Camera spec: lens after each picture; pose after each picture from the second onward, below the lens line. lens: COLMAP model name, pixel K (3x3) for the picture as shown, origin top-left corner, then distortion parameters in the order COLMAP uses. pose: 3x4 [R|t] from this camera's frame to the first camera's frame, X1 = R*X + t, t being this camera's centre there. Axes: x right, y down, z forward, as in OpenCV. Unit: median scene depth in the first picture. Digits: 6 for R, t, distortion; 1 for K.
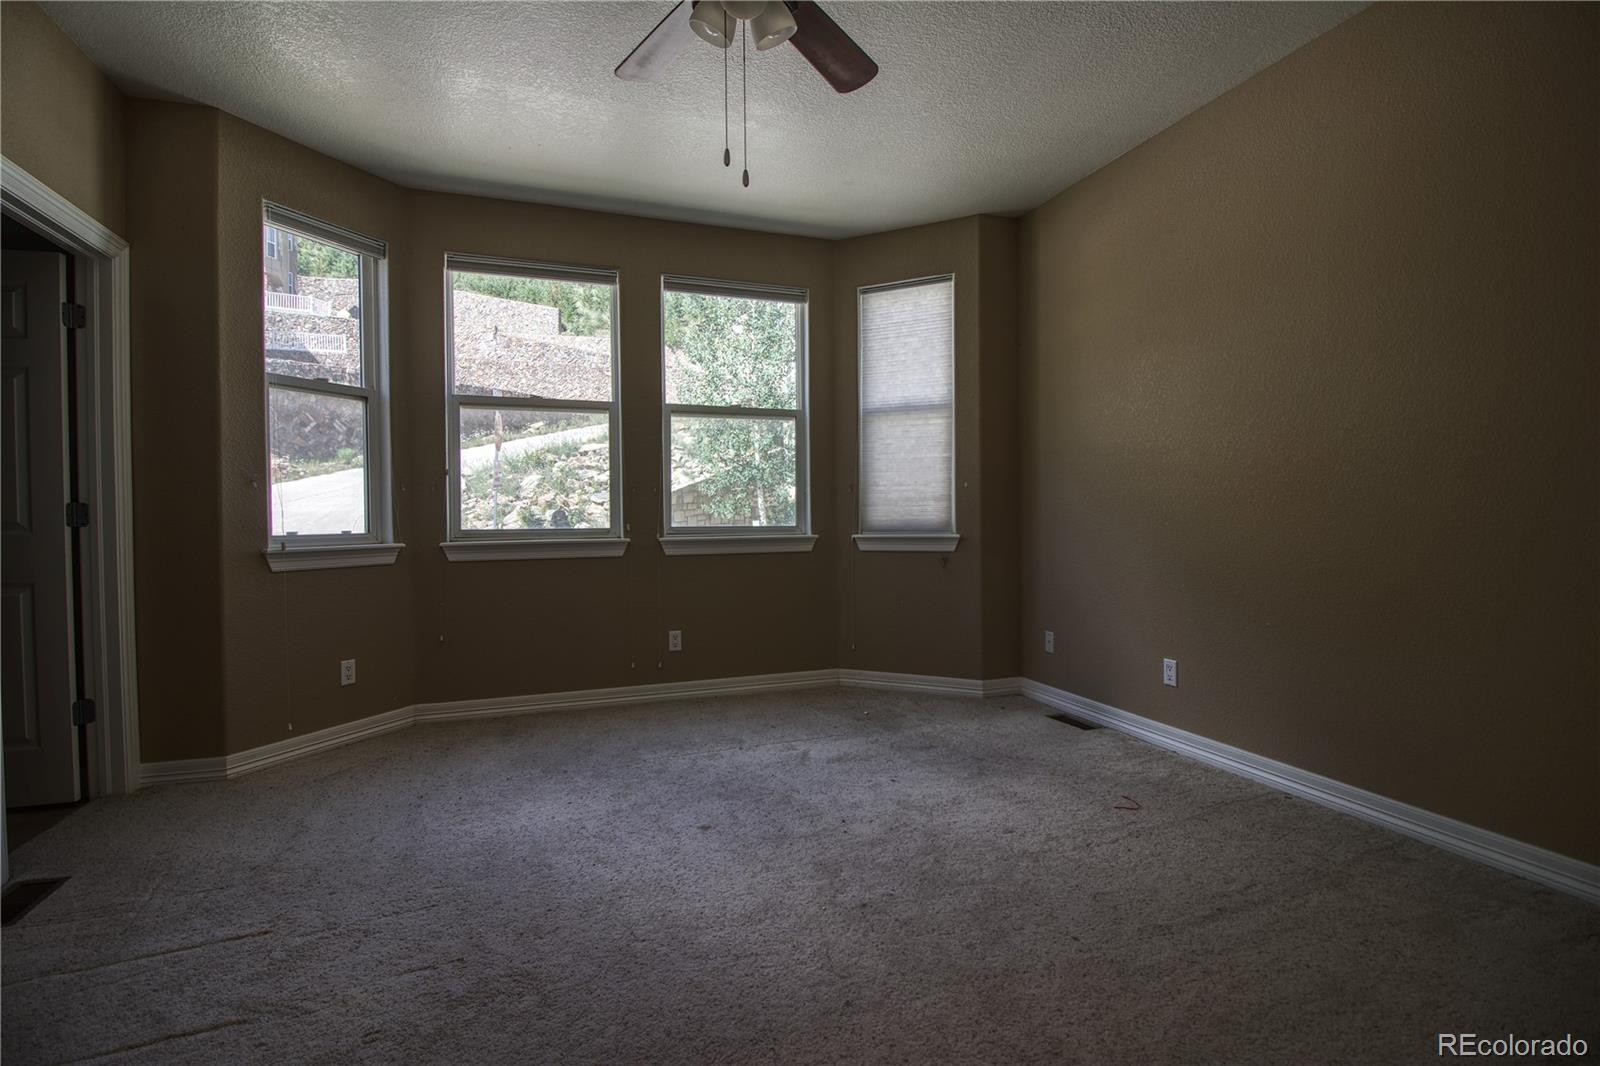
lens RADIAL K [[741.3, 0, 796.5], [0, 741.3, 525.9], [0, 0, 1]] dist [0.002443, -0.013642]
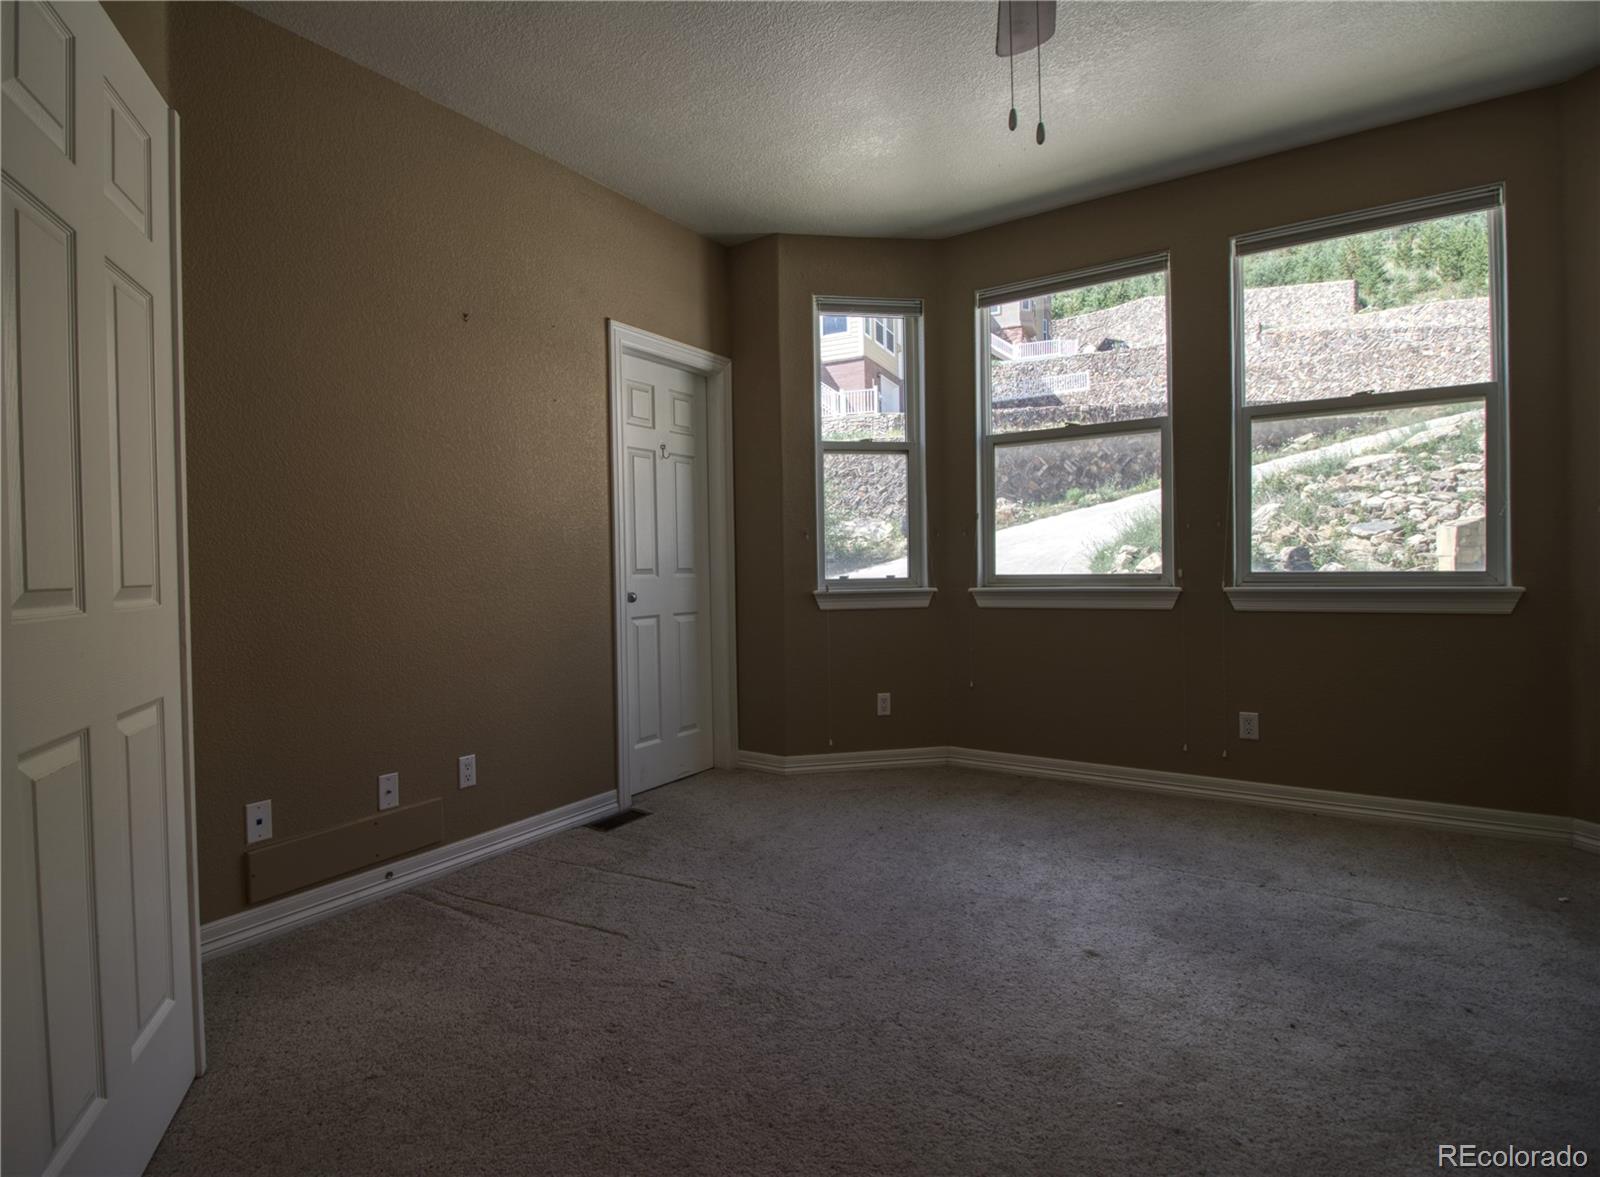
lens RADIAL K [[848.6, 0, 797.7], [0, 848.6, 579.9], [0, 0, 1]] dist [0.005345, -0.021356]
pose [[0.563456, 0.012257, -0.826055, 0.119739], [0.002160, 0.999865, 0.016309, -0.002562], [0.826143, -0.010973, 0.563353, 0.061990]]
